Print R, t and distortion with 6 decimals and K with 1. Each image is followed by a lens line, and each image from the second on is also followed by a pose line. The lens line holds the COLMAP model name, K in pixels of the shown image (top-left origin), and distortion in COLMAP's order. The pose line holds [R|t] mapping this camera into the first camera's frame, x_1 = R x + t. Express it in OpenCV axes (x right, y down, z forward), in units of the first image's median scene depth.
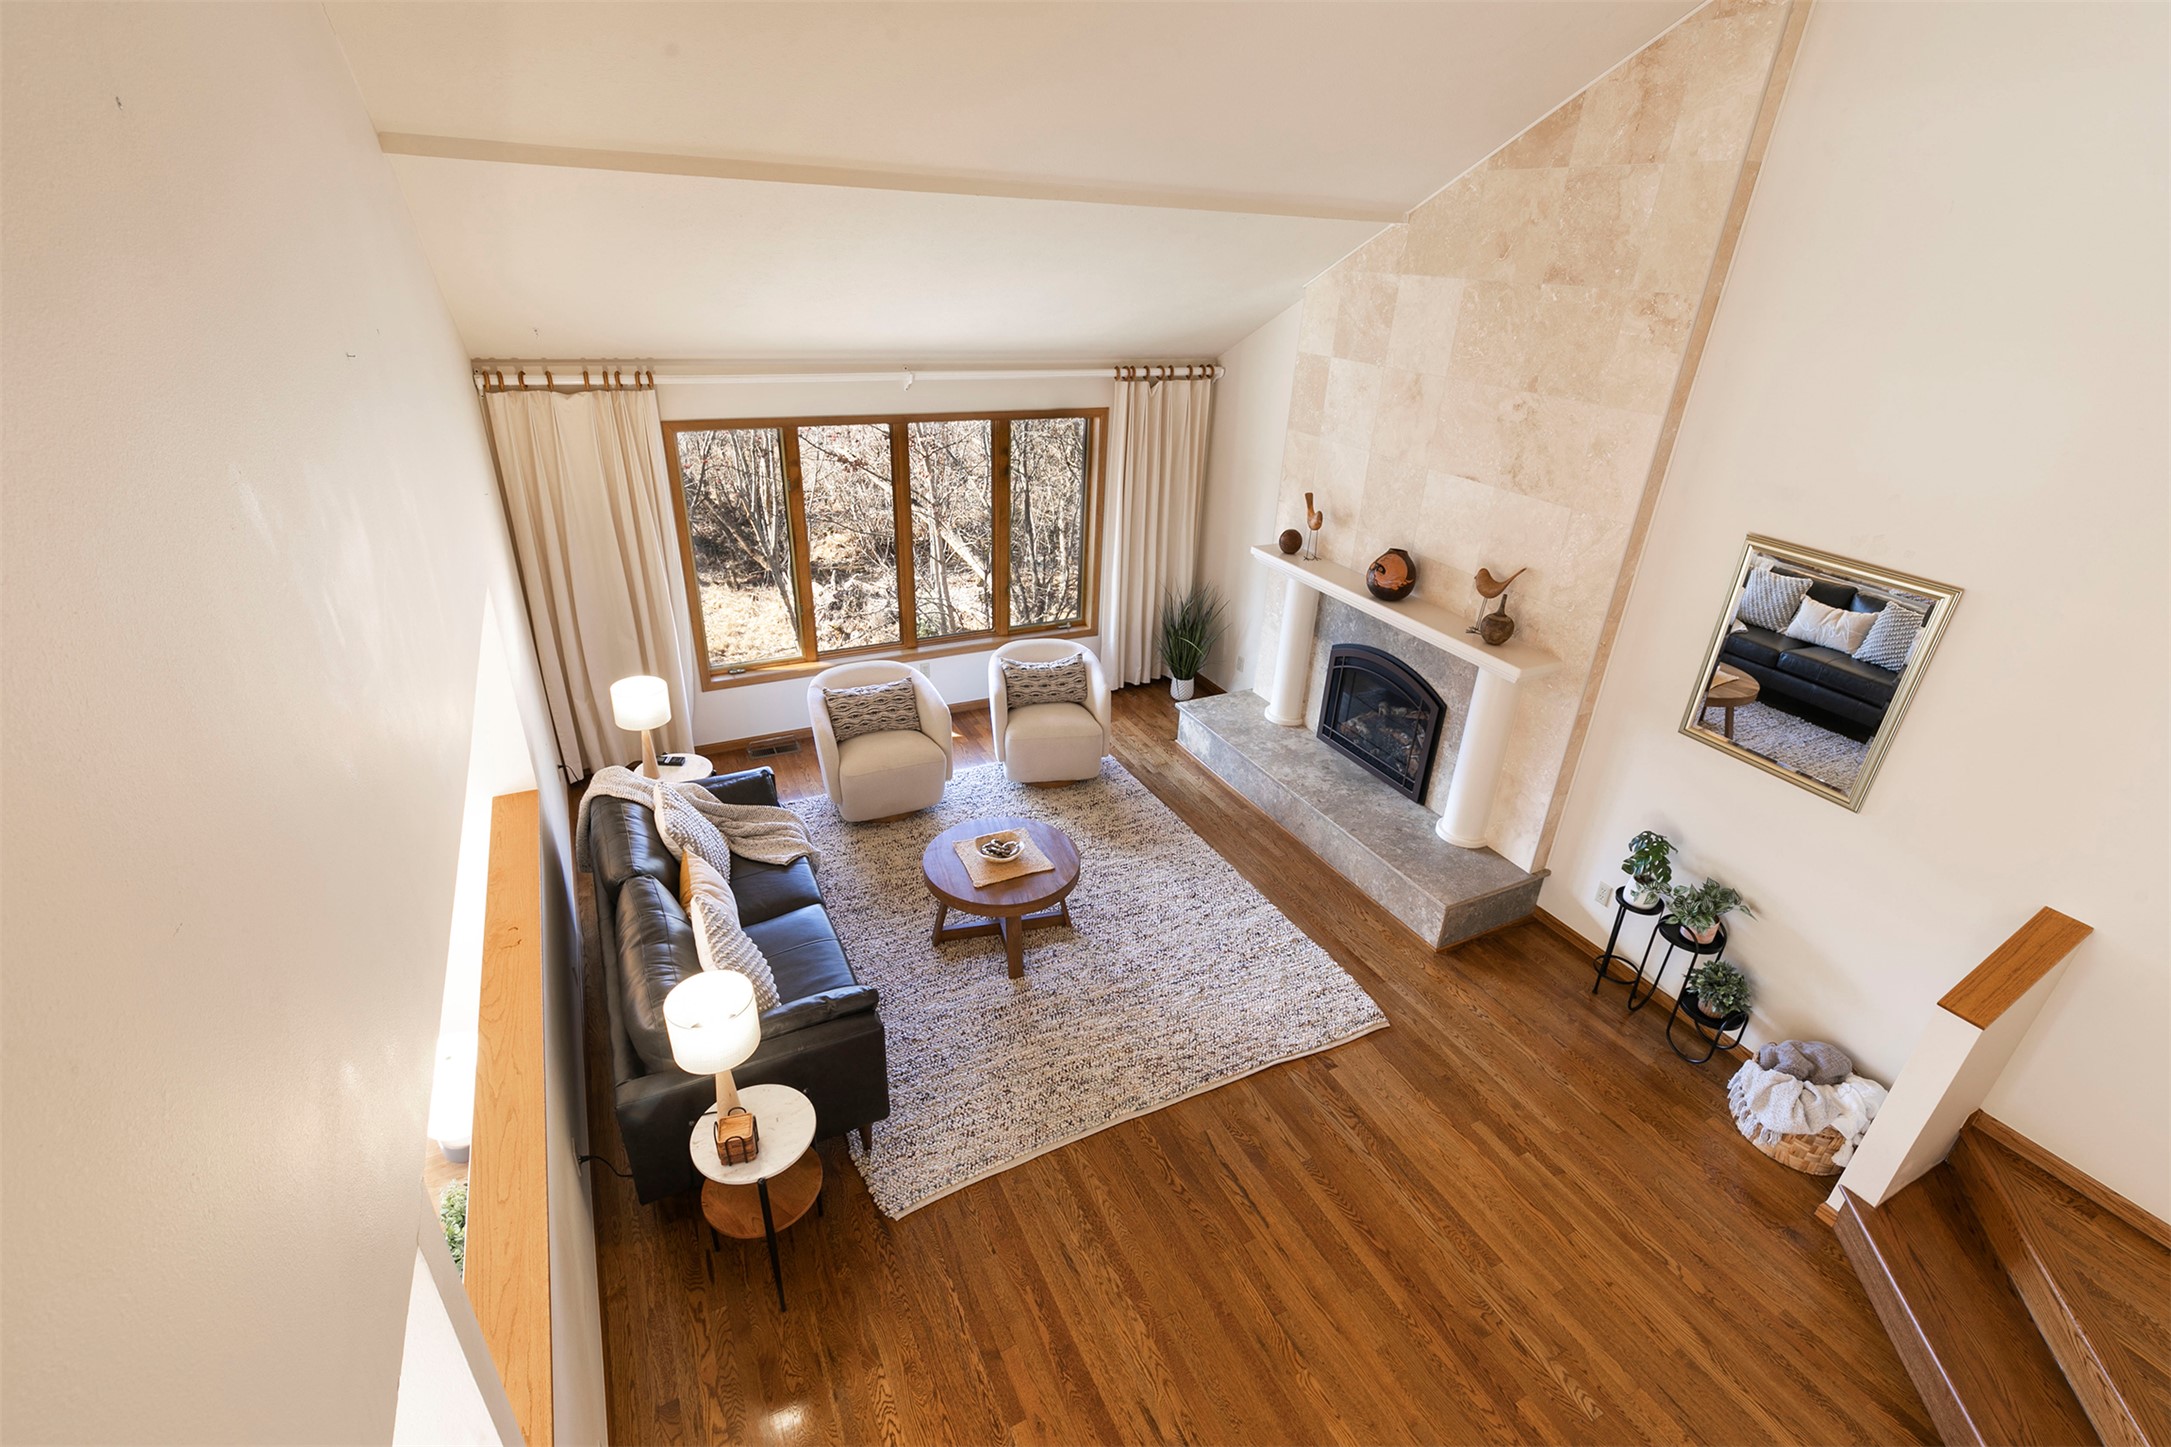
lens RADIAL K [[974.6, 0, 1089.4], [0, 974.6, 746.7], [0, 0, 1]] dist [0.009319, 0.000187]
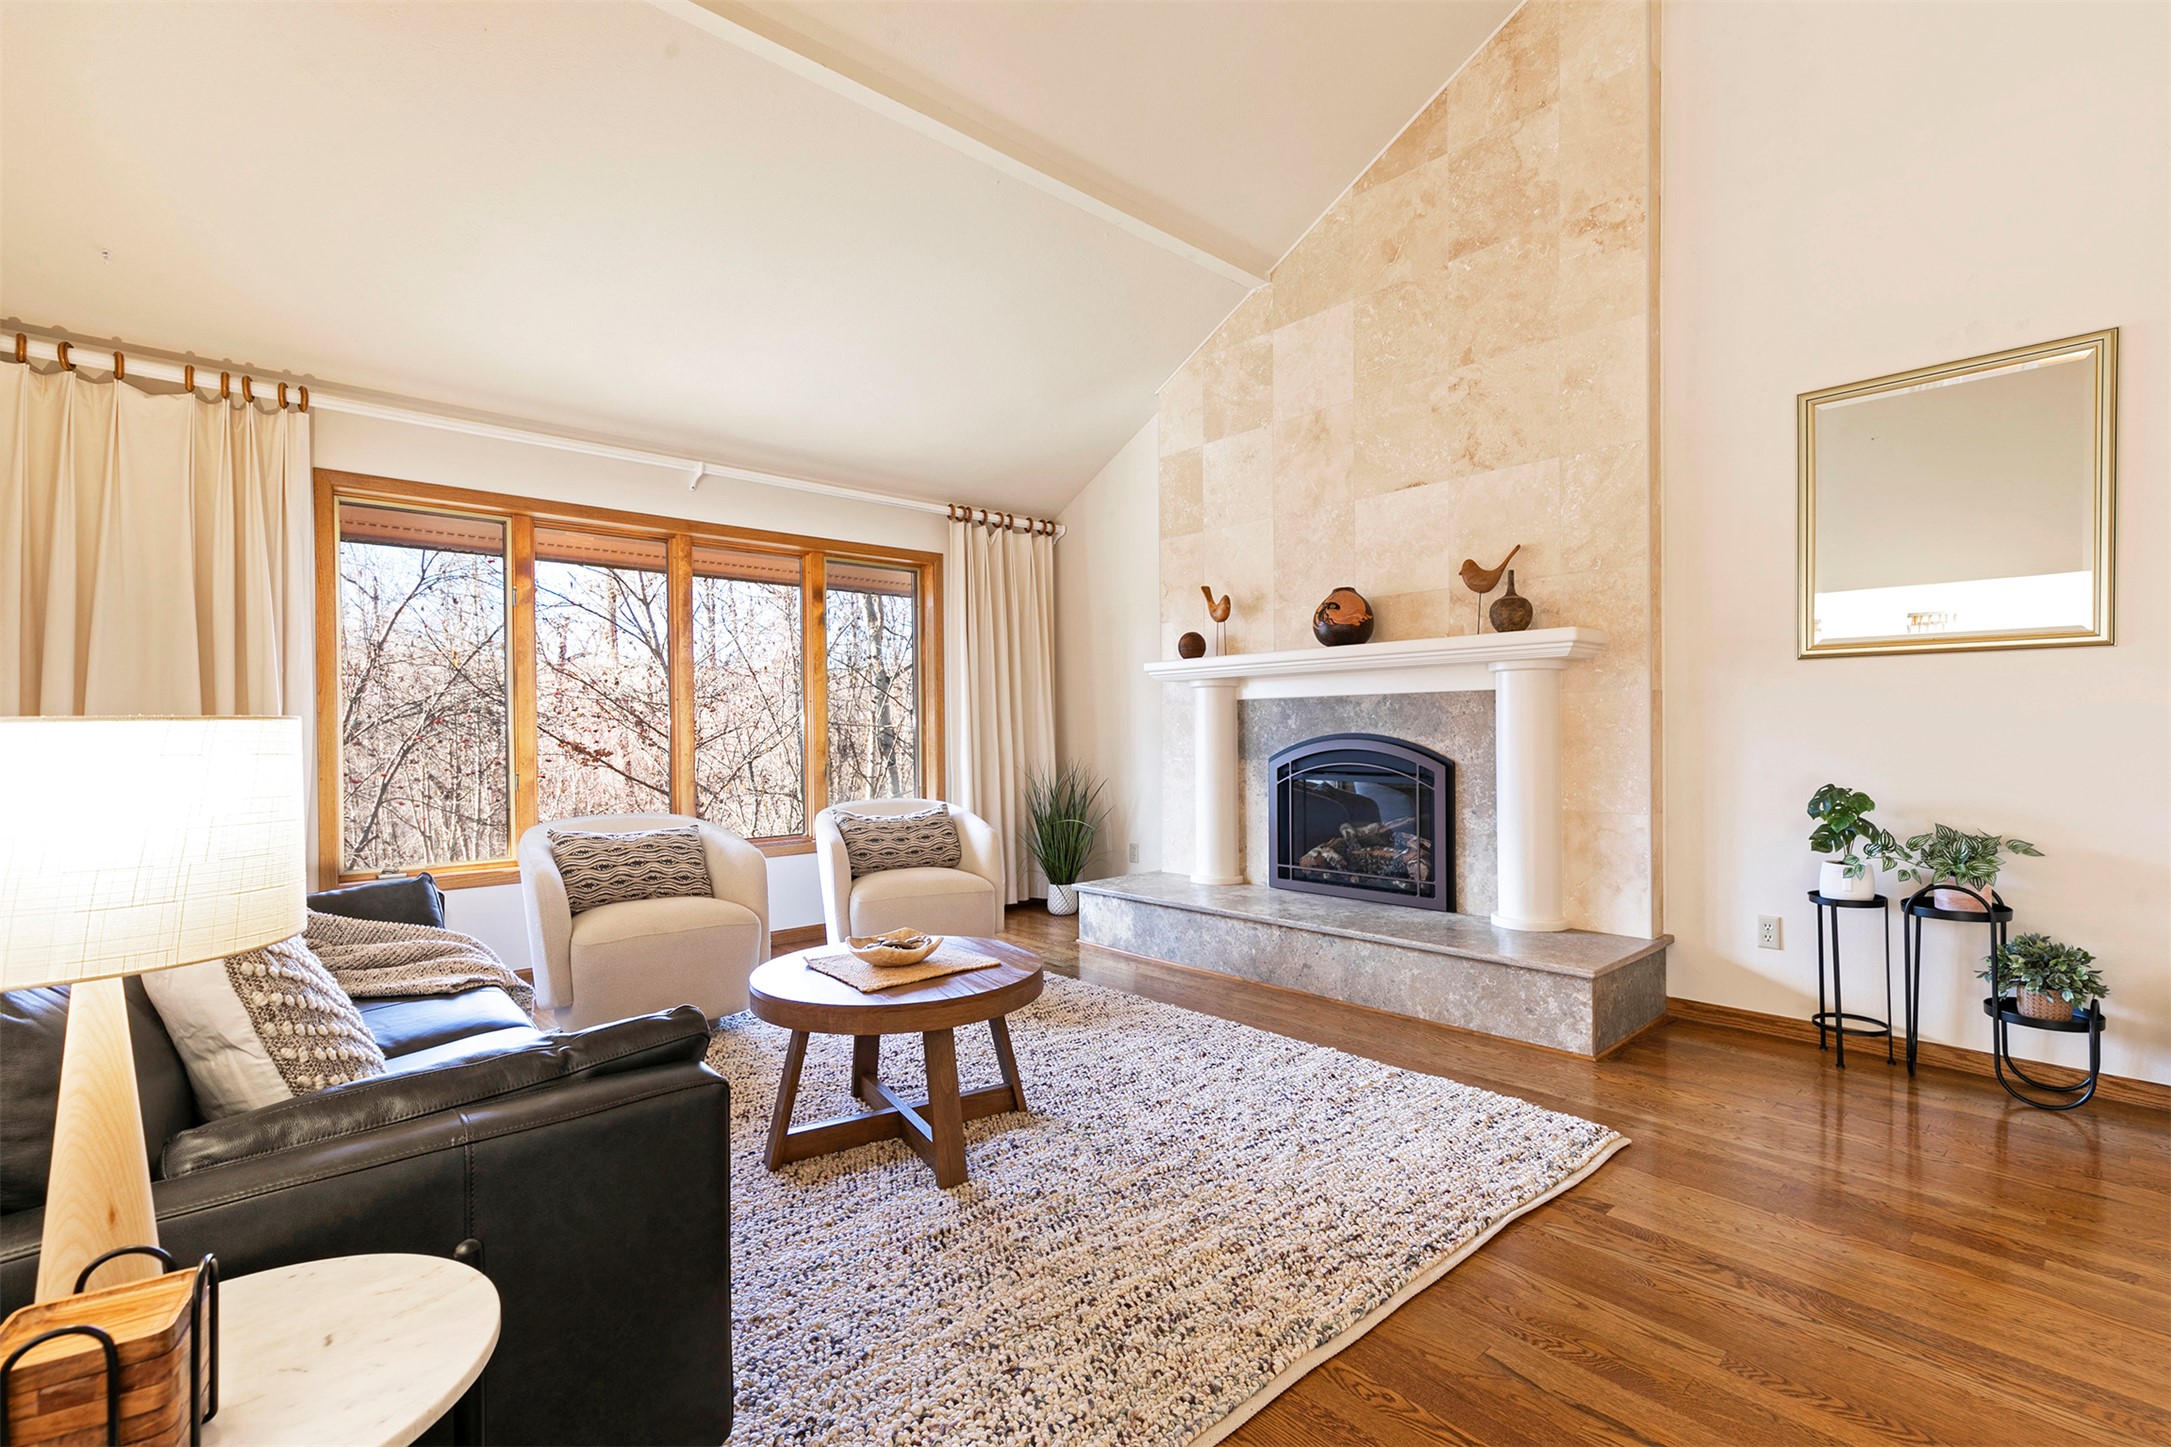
lens RADIAL K [[974.6, 0, 1089.4], [0, 974.6, 746.7], [0, 0, 1]] dist [0.009319, 0.000187]
pose [[0.963135, -0.052638, 0.263818, -0.113428], [0.165399, 0.889286, -0.426396, 0.231674], [-0.212165, 0.454312, 0.865209, 0.401530]]
